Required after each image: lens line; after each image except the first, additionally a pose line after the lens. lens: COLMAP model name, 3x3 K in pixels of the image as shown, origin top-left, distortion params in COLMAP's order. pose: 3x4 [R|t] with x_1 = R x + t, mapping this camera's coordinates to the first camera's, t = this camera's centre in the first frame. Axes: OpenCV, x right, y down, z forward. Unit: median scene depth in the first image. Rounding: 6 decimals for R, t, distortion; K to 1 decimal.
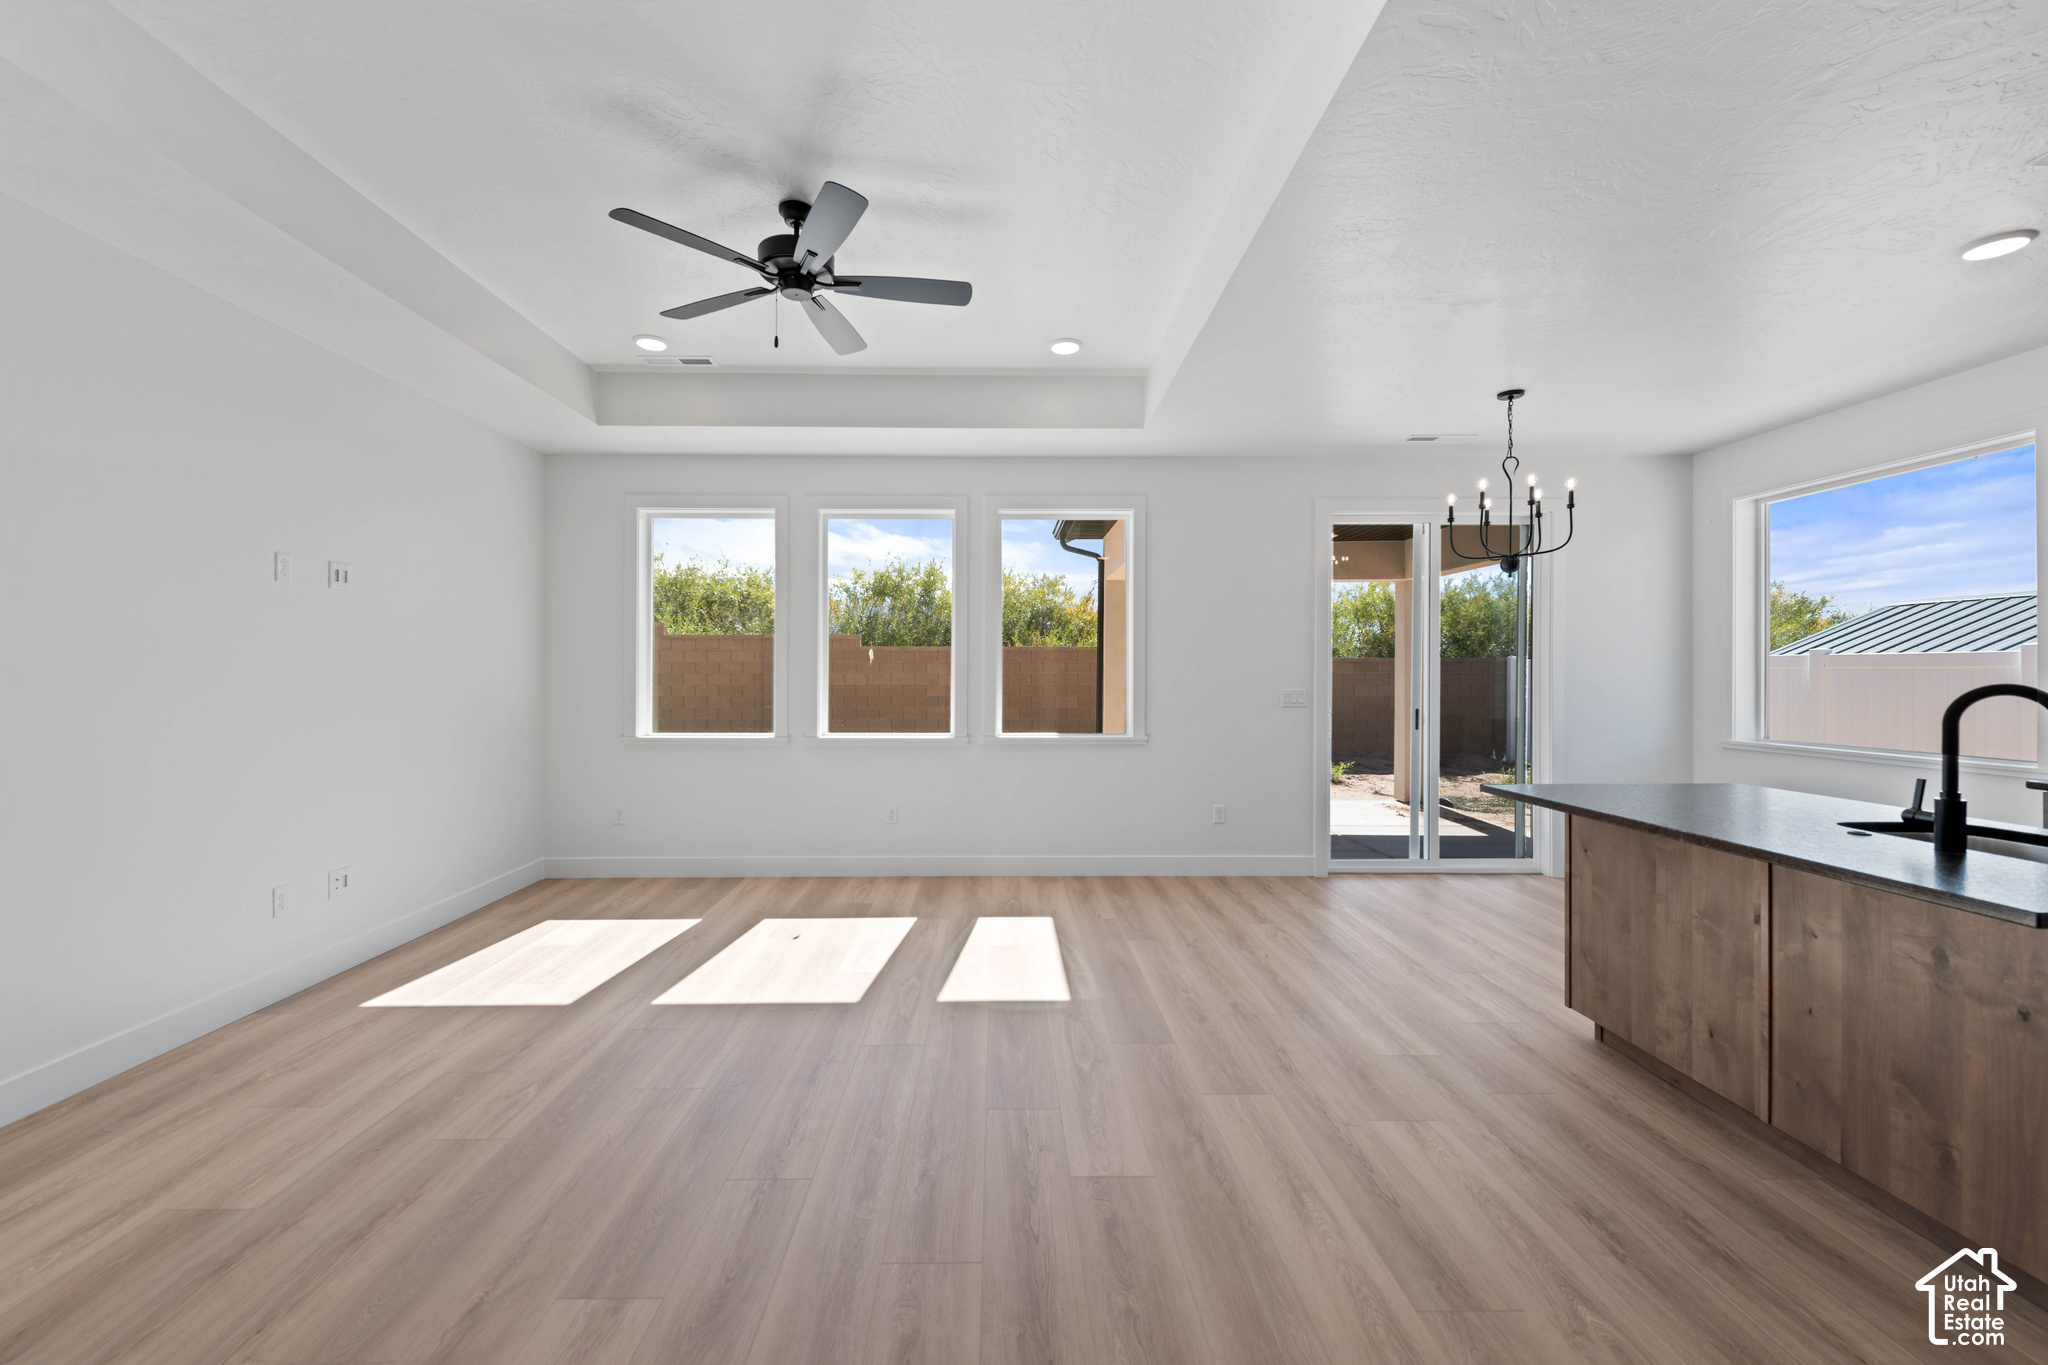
lens RADIAL K [[836.6, 0, 999.1], [0, 836.6, 671.9], [0, 0, 1]] dist [0.006681, -0.000462]
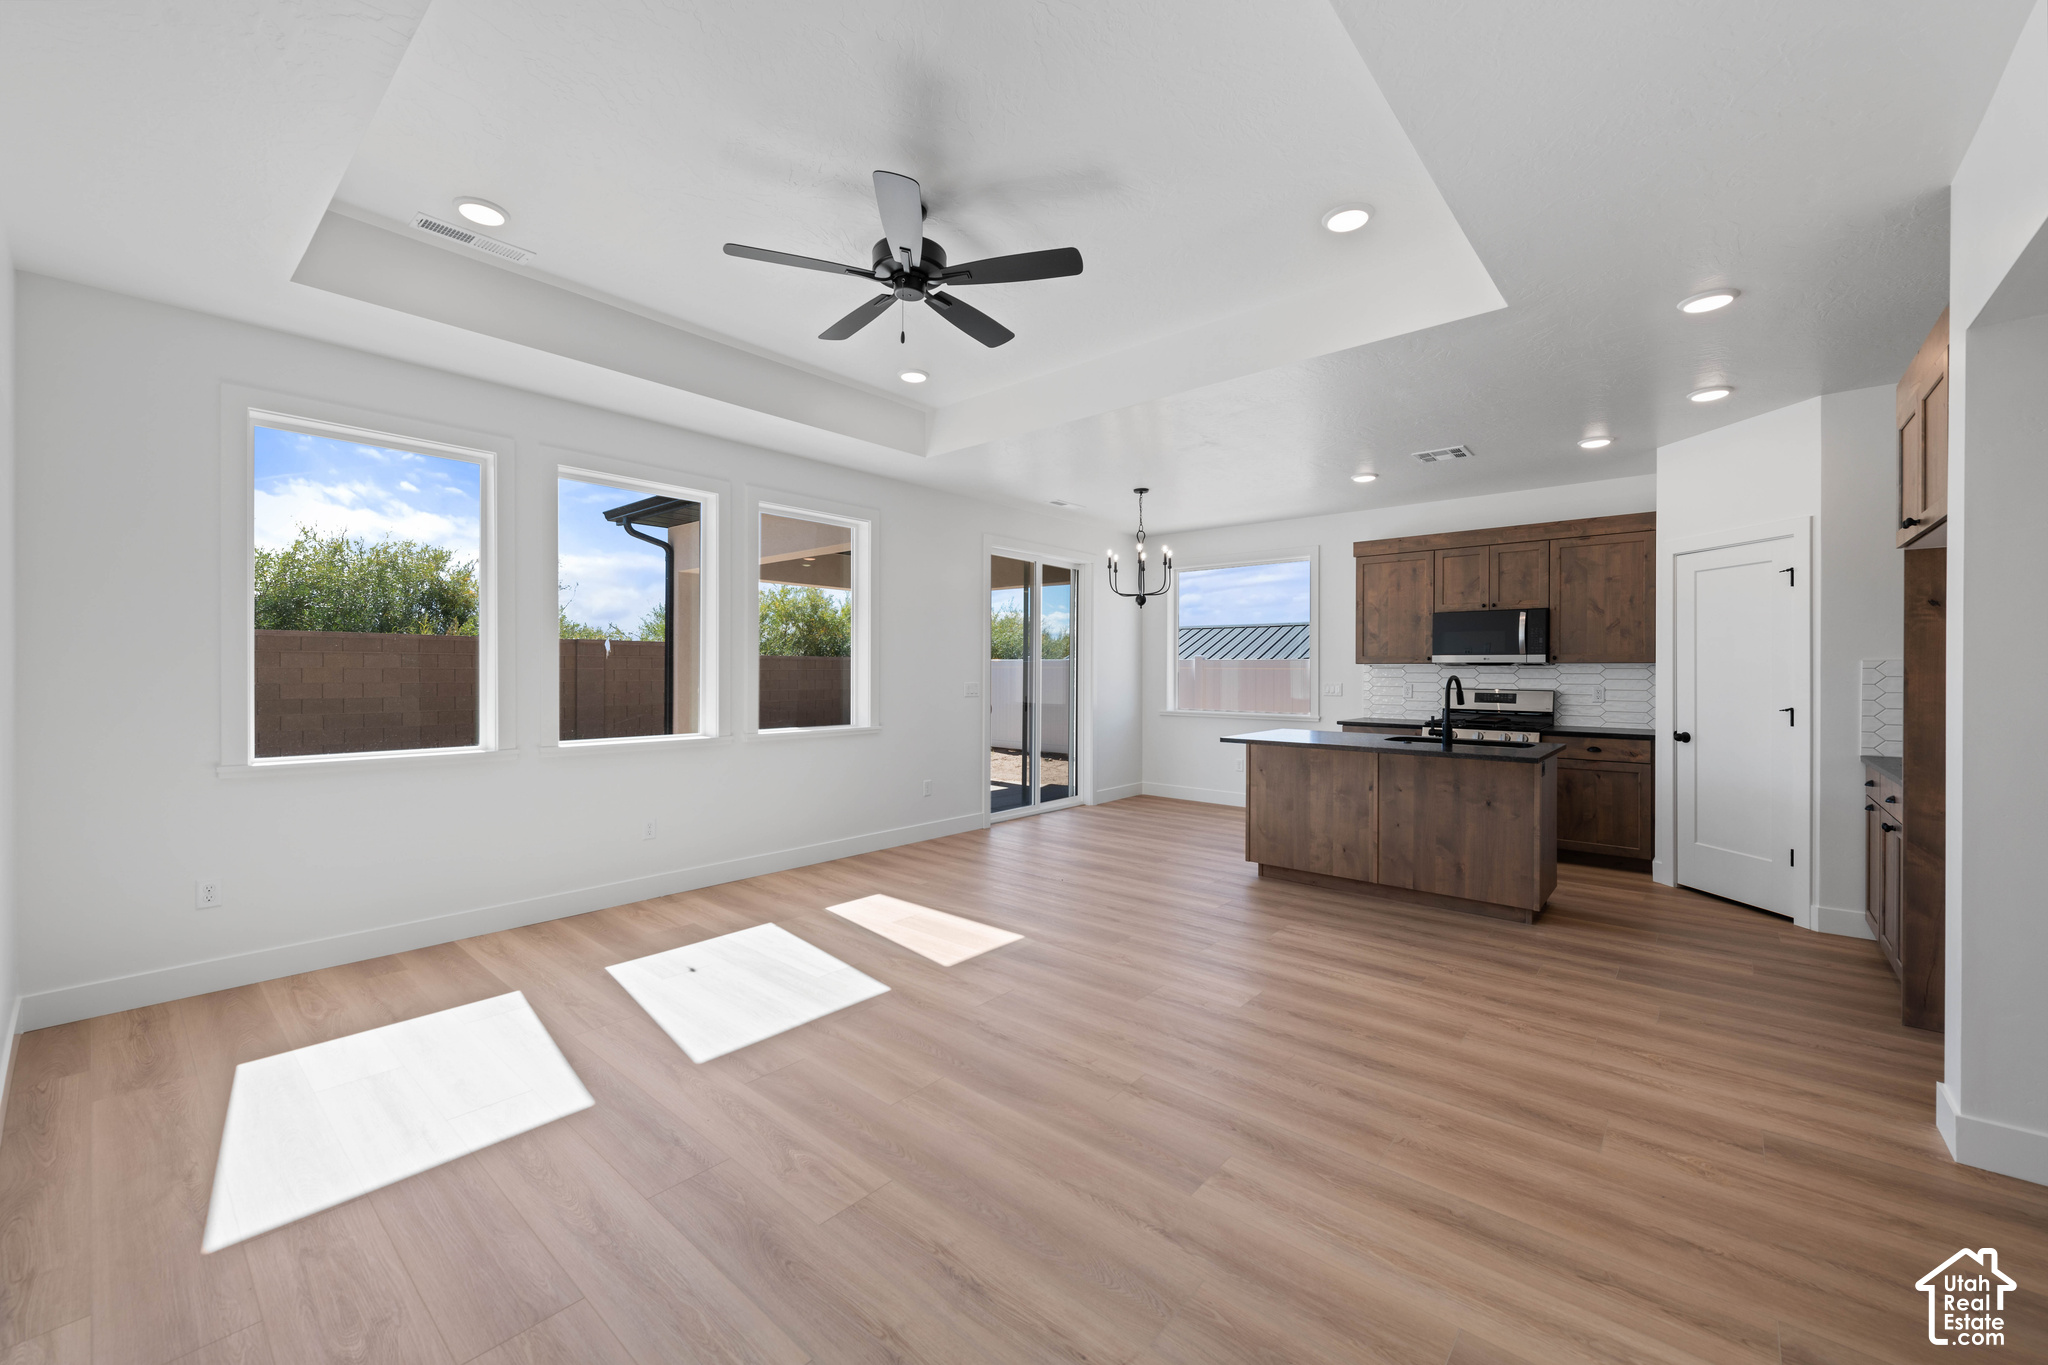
lens RADIAL K [[805.9, 0, 1024.0], [0, 805.9, 682.5], [0, 0, 1]] dist [0.002592, -0.000067]
pose [[0.660808, -0.010785, 0.750477, -0.886506], [-0.002676, 0.999857, 0.016725, 0.000431], [-0.750550, -0.013060, 0.660685, 0.249151]]
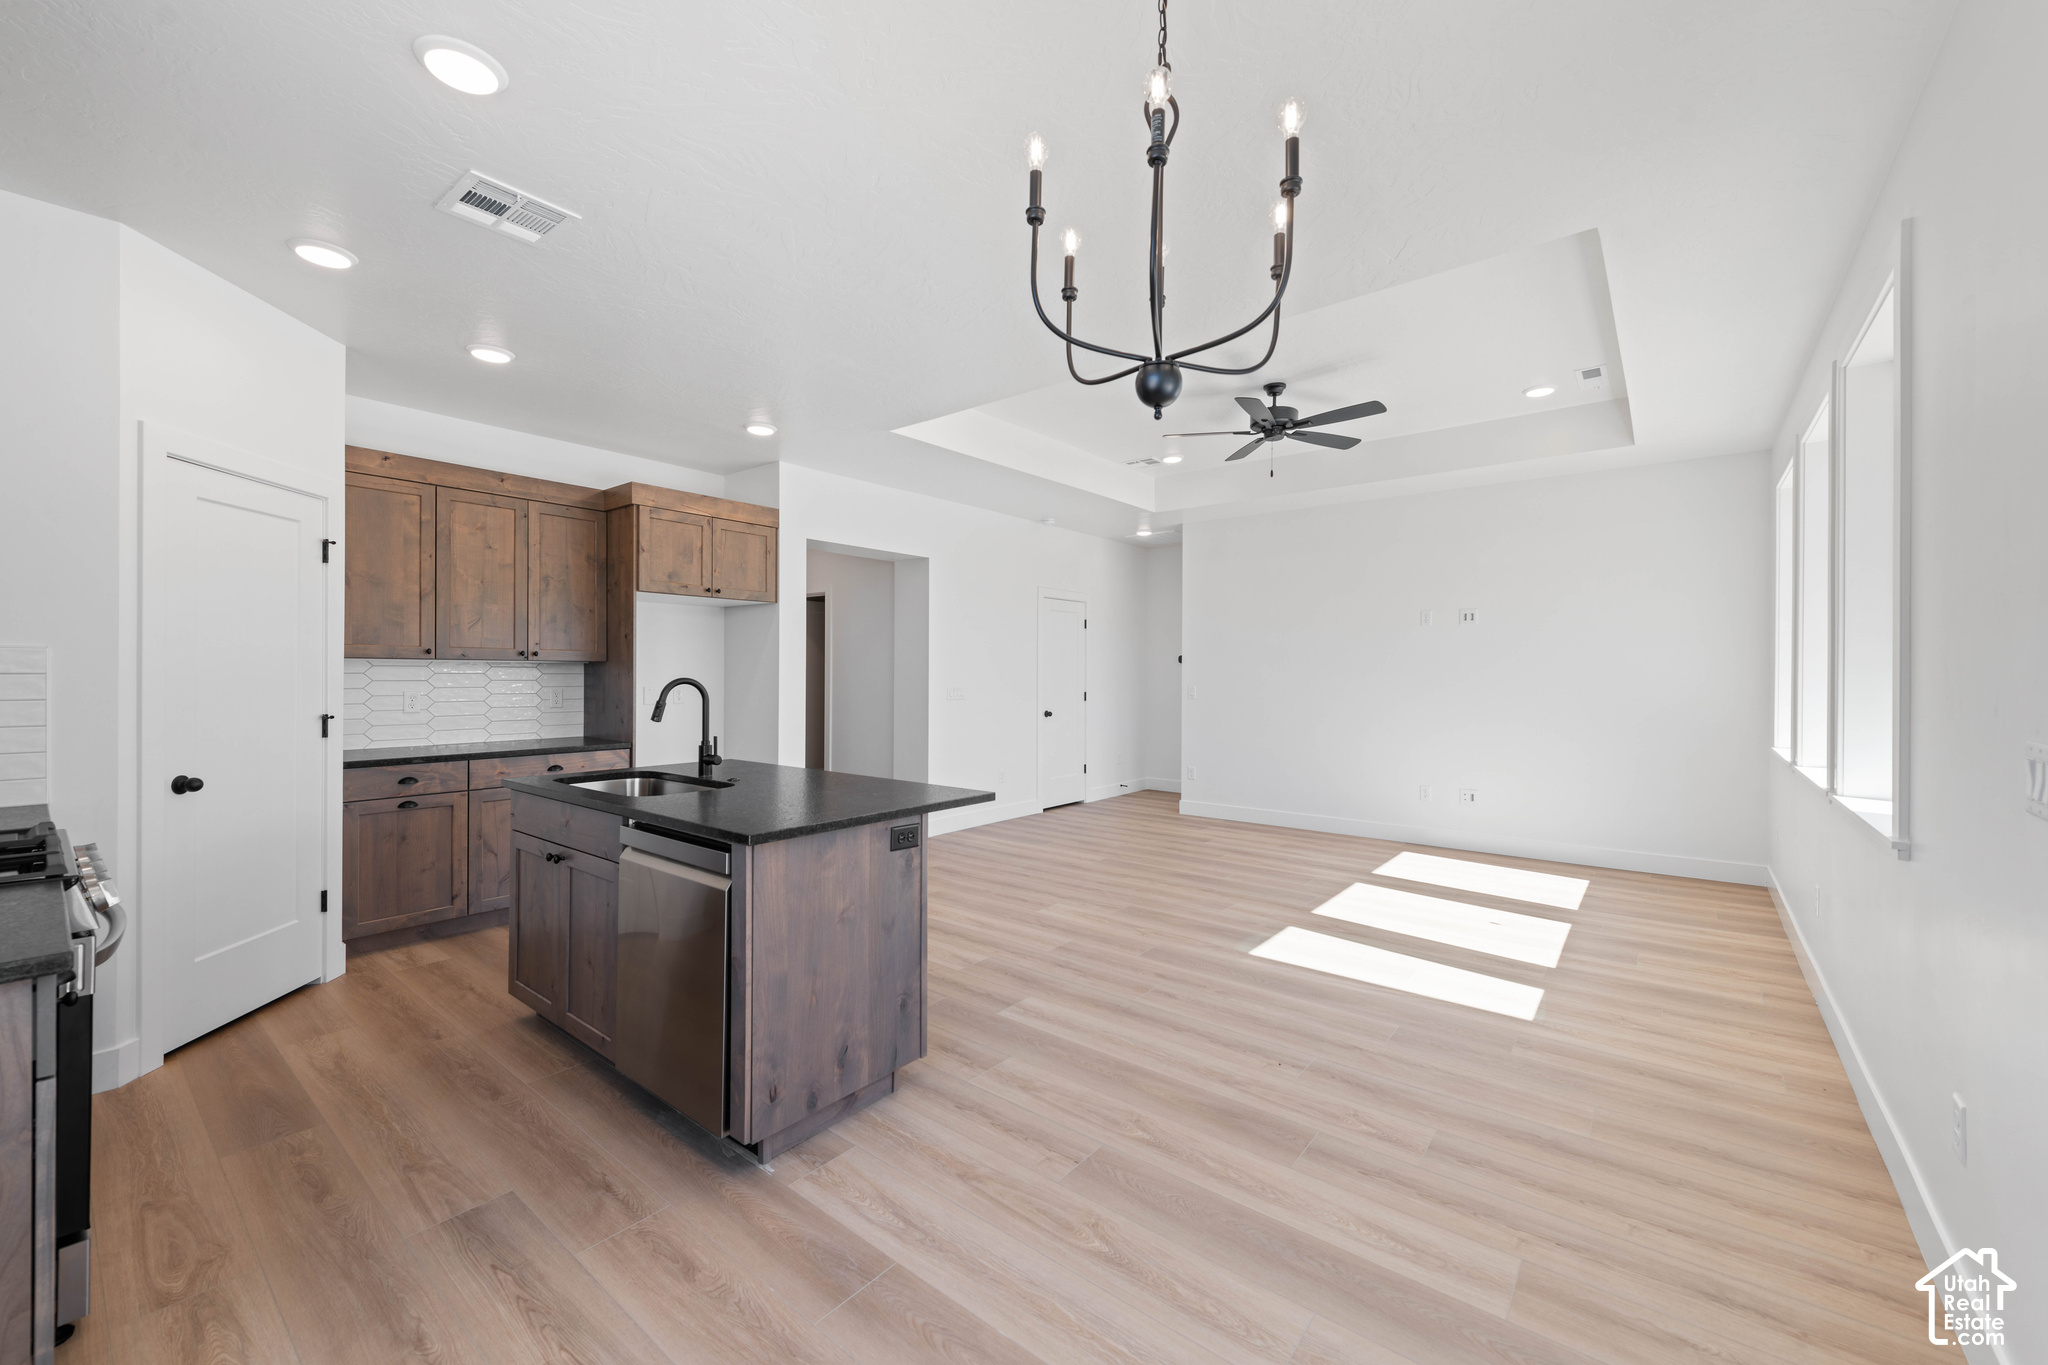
lens RADIAL K [[805.9, 0, 1024.0], [0, 805.9, 682.5], [0, 0, 1]] dist [0.002592, -0.000067]
pose [[-0.634285, 0.008844, -0.773049, 1.262490], [-0.002816, 0.999901, 0.013750, -0.001840], [0.773094, 0.010899, -0.634197, 1.616222]]
